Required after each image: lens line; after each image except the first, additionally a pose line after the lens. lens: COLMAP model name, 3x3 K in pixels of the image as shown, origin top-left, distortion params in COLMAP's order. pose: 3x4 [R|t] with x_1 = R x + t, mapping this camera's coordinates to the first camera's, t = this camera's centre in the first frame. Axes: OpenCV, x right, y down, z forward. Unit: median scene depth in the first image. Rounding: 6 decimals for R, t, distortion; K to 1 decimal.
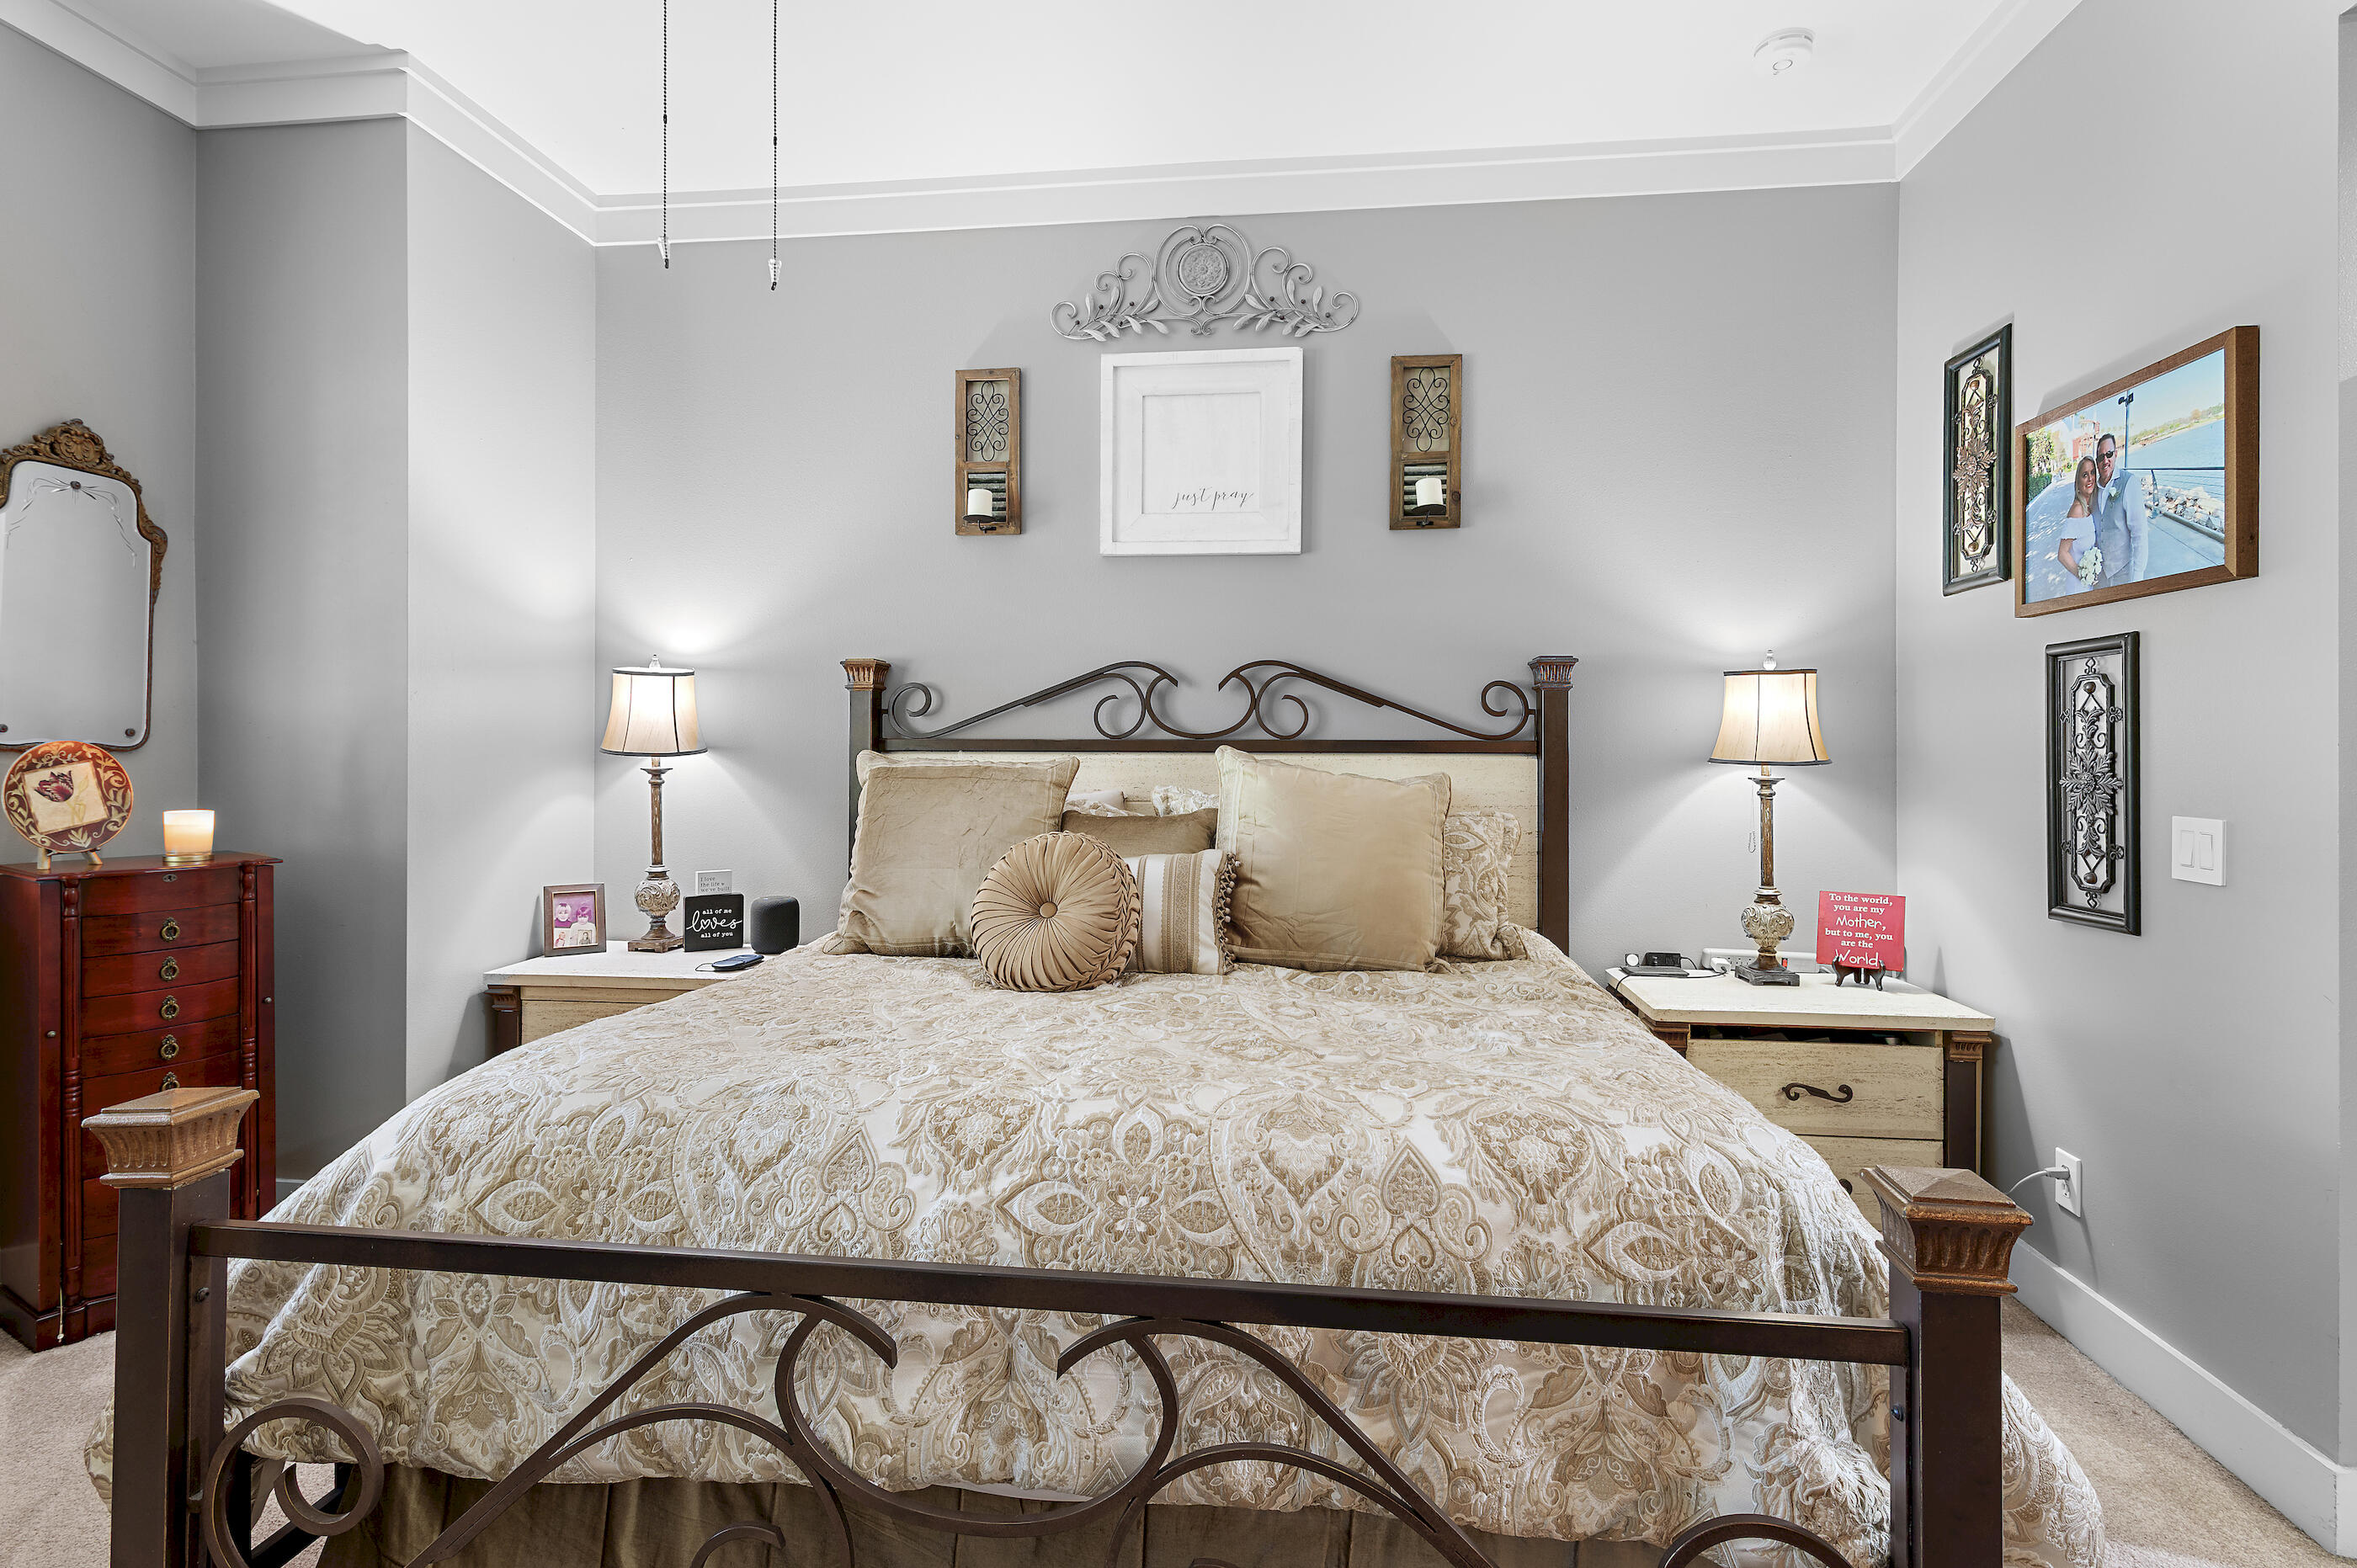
lens RADIAL K [[1156.4, 0, 1180.4], [0, 1156.4, 766.7], [0, 0, 1]] dist [0.000139, -0.001556]
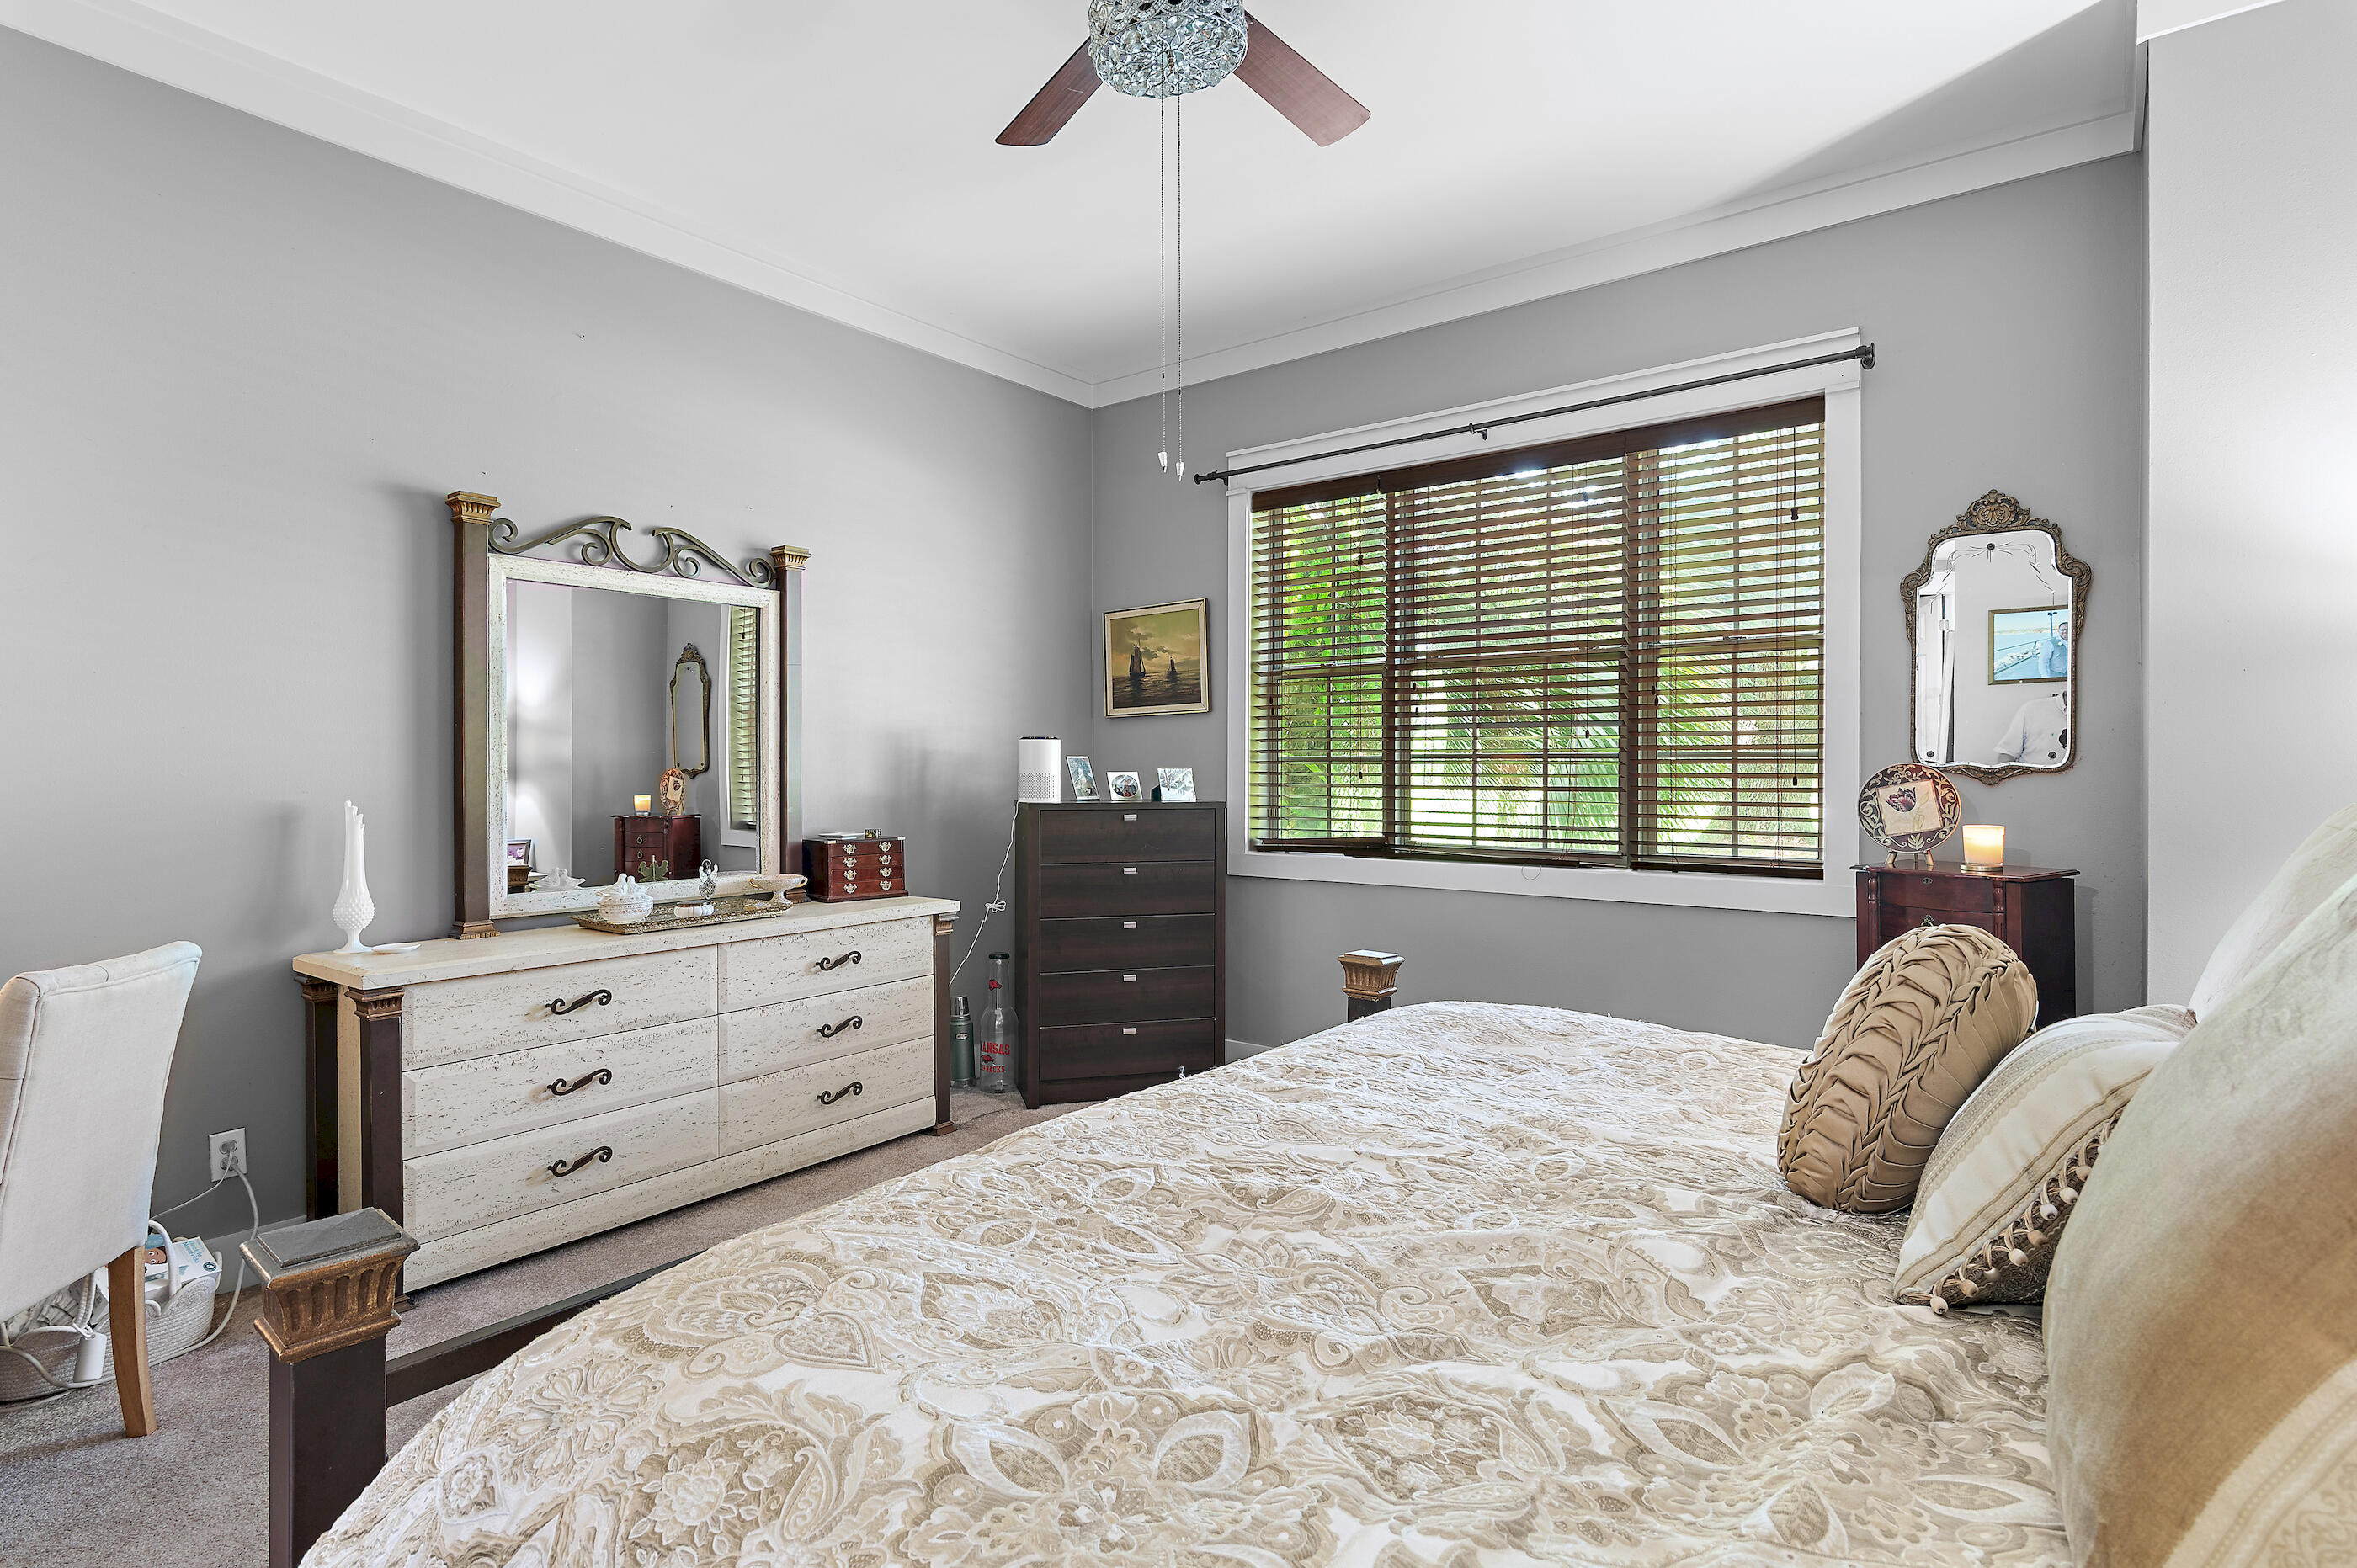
lens RADIAL K [[1156.4, 0, 1179.4], [0, 1156.4, 774.0], [0, 0, 1]] dist [0.000139, -0.001556]
pose [[-0.526205, 0.003616, -0.850350, 0.513107], [-0.007490, 0.999932, 0.008887, -0.015905], [0.850325, 0.011046, -0.526142, 0.968387]]
